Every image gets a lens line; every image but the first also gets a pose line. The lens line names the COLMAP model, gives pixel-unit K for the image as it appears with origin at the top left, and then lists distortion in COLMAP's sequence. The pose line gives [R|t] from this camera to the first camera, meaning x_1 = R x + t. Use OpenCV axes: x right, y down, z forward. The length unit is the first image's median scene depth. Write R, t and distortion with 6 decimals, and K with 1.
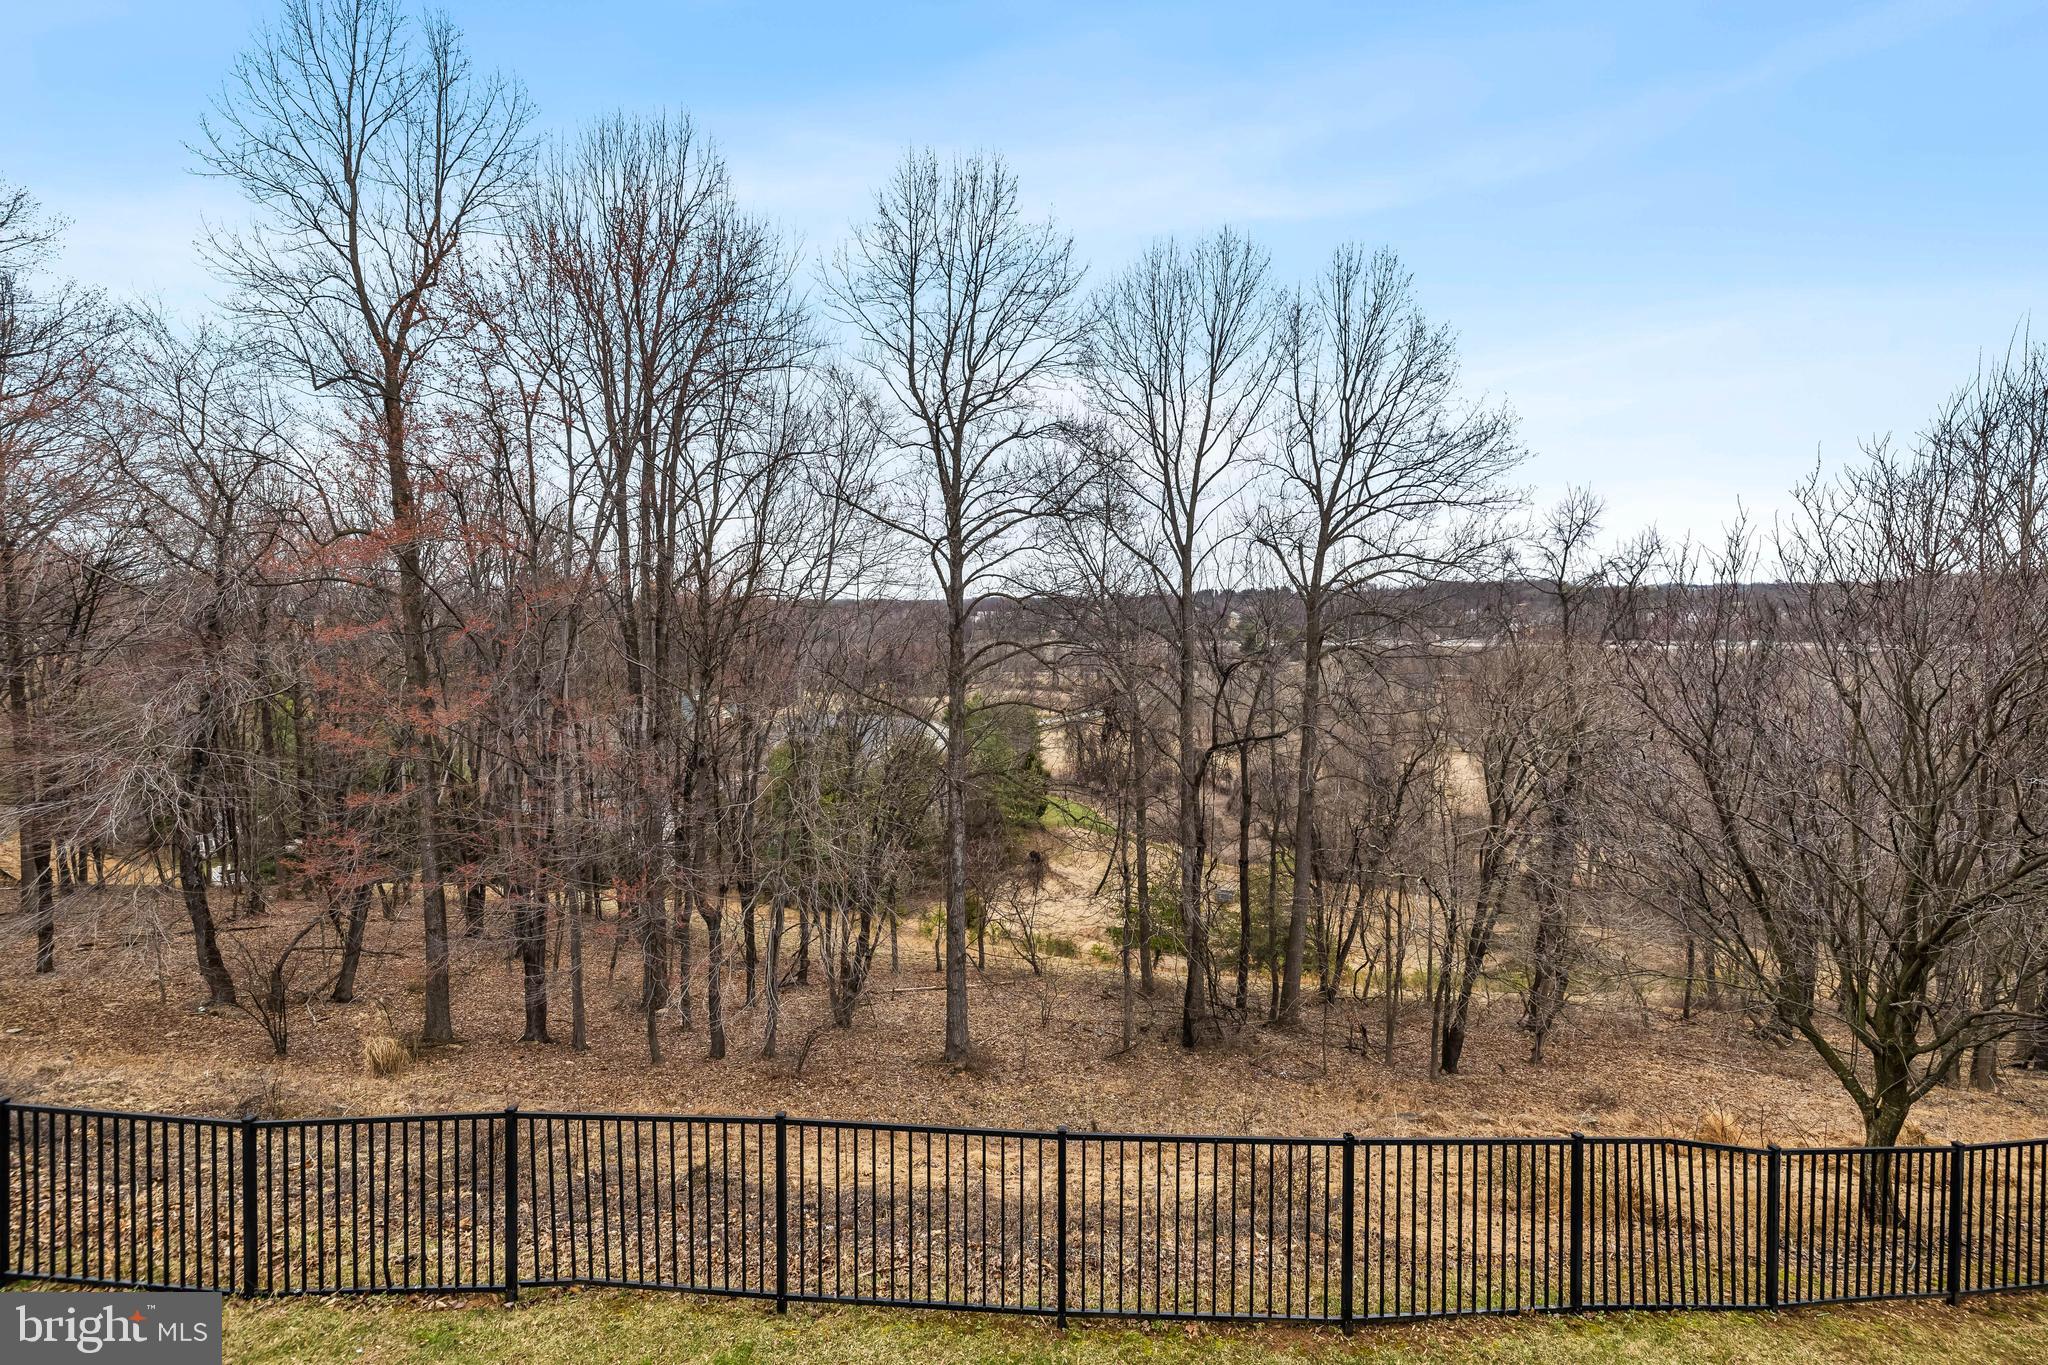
lens RADIAL K [[850.3, 0, 1027.1], [0, 850.3, 679.3], [0, 0, 1]] dist [-0.000252, 0.000313]
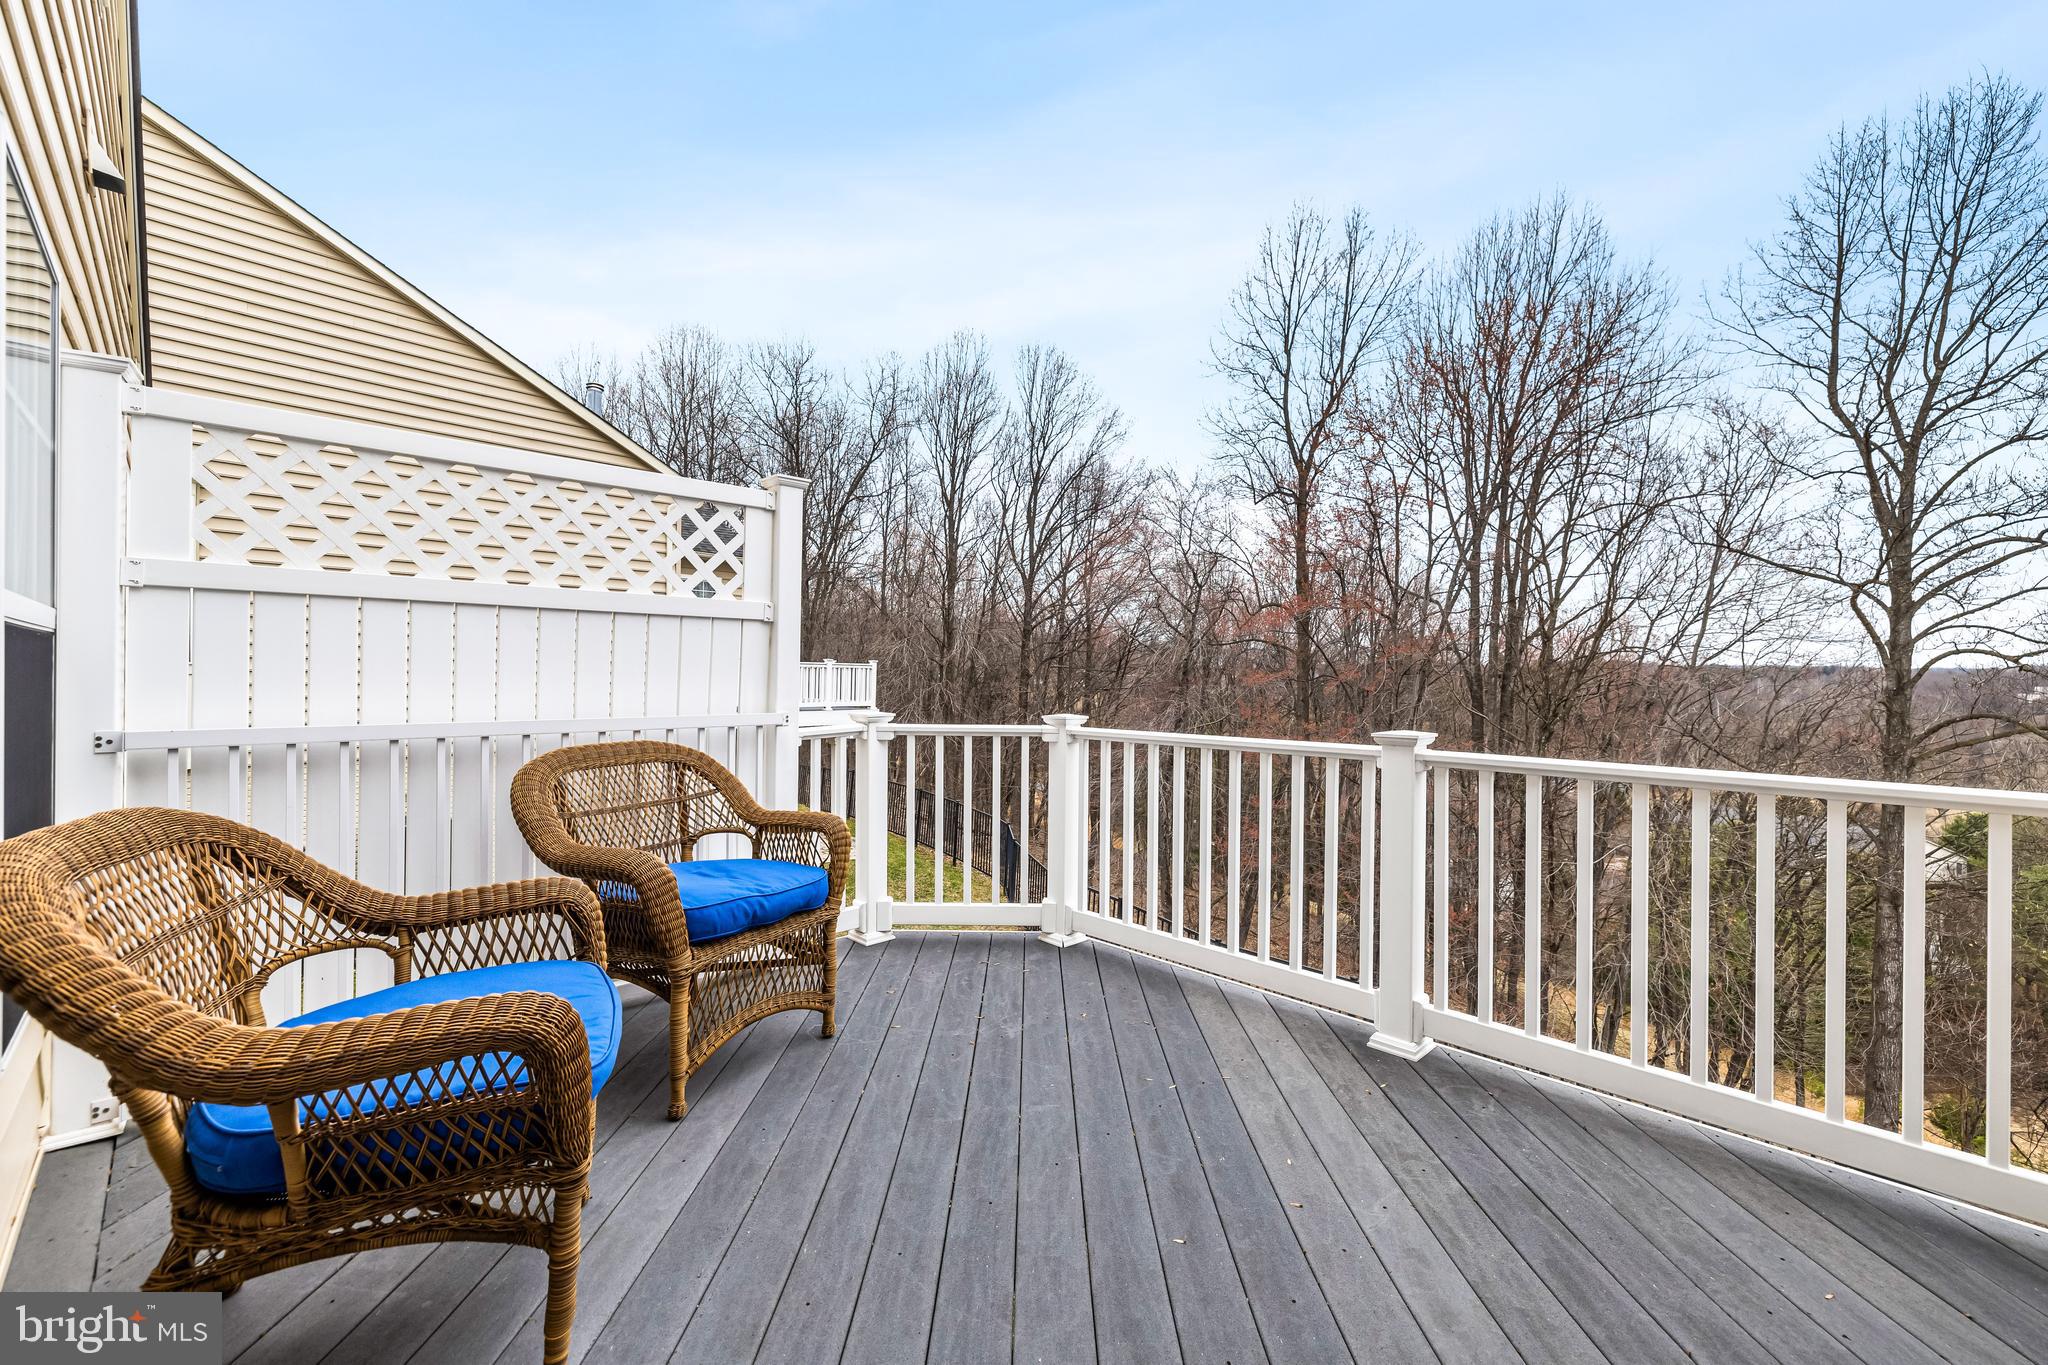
lens RADIAL K [[868.2, 0, 1024.7], [0, 868.2, 673.4], [0, 0, 1]] dist [-0.000572, 0.000316]
pose [[0.602513, 0.021786, -0.797812, 0.064996], [-0.082953, 0.995923, -0.035451, 0.013571], [0.793786, 0.087540, 0.601864, -0.111677]]
